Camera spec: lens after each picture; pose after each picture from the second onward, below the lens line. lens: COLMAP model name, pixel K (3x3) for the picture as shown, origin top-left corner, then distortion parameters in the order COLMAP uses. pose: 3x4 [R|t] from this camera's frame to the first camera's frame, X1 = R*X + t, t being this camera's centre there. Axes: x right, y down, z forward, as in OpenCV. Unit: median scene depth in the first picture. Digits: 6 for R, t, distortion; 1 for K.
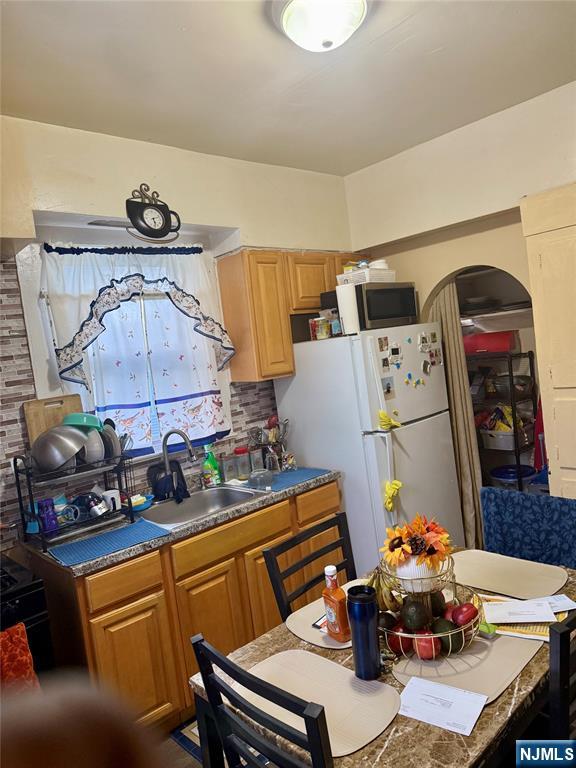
lens RADIAL K [[539.2, 0, 288.5], [0, 539.2, 388.1], [0, 0, 1]] dist [0.047532, -0.002408]
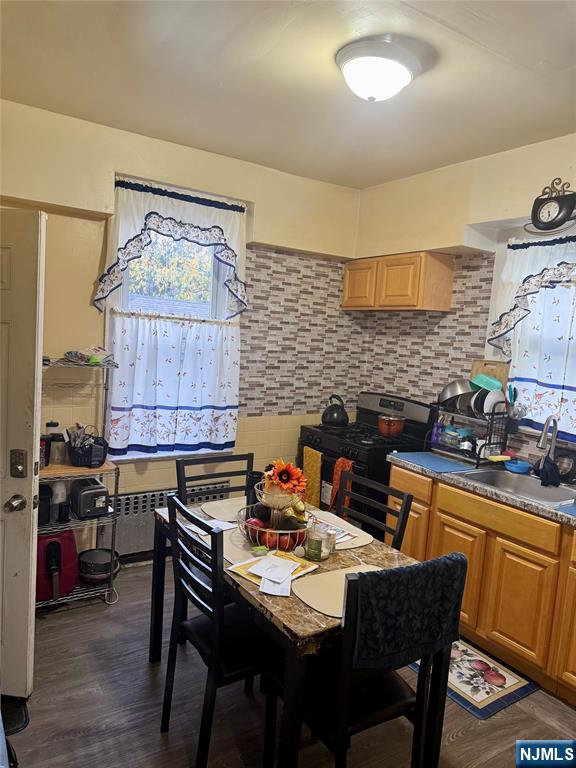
lens RADIAL K [[539.2, 0, 287.0], [0, 539.2, 383.0], [0, 0, 1]] dist [0.047532, -0.002408]
pose [[-0.164232, 0.212038, -0.963363, 0.937350], [-0.123268, 0.964556, 0.233315, -0.177389], [0.978689, 0.157070, -0.132273, 0.697122]]
